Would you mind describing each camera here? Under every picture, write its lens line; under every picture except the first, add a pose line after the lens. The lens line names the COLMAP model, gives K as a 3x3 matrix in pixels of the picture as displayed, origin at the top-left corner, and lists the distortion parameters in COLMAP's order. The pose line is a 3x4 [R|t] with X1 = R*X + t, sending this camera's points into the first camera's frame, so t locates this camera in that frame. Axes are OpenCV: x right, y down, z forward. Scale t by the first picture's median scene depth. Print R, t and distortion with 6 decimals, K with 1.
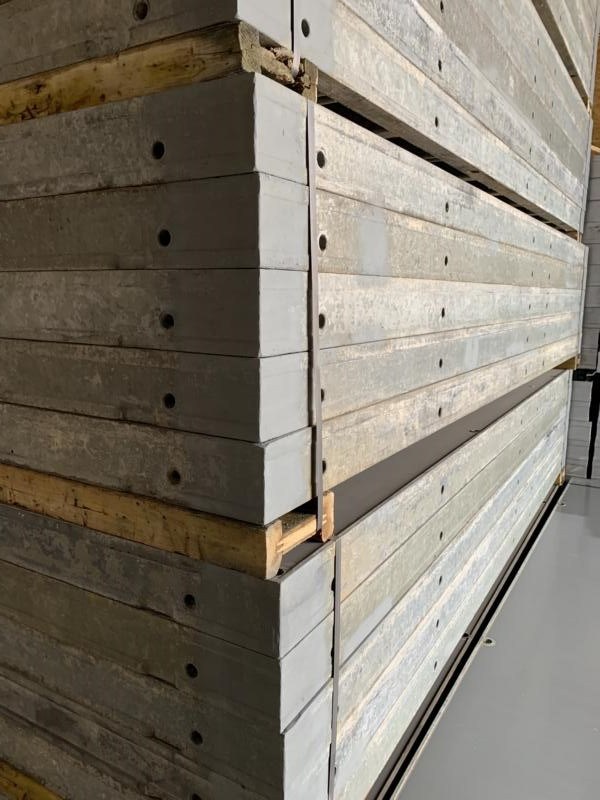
lens RADIAL K [[609.8, 0, 300.8], [0, 609.8, 396.9], [0, 0, 1]] dist [0.028872, 0.004432]
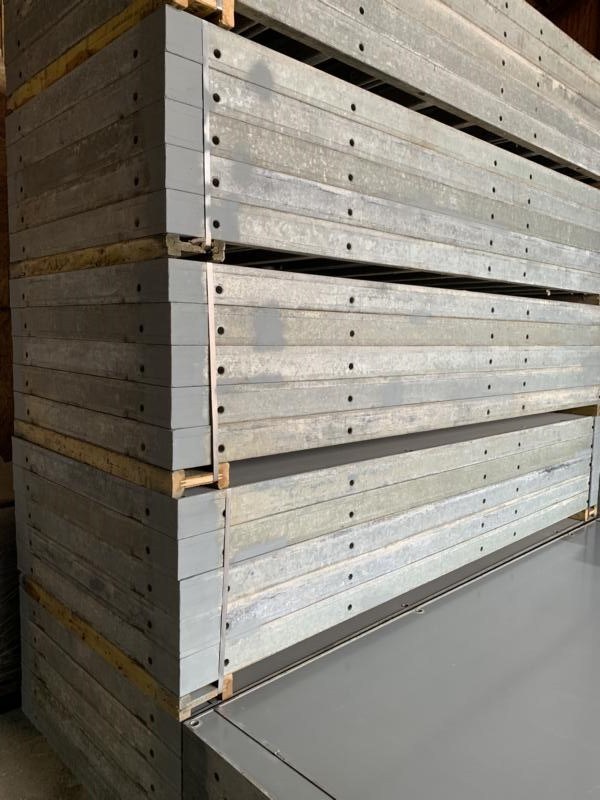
lens RADIAL K [[601.6, 0, 300.0], [0, 601.6, 400.0], [0, 0, 1]] dist [0.084111, -0.001355]
pose [[0.962646, 0.042010, -0.267485, 0.731705], [-0.057970, 0.996961, -0.052049, 0.048135], [0.264485, 0.065611, 0.962155, -0.696747]]
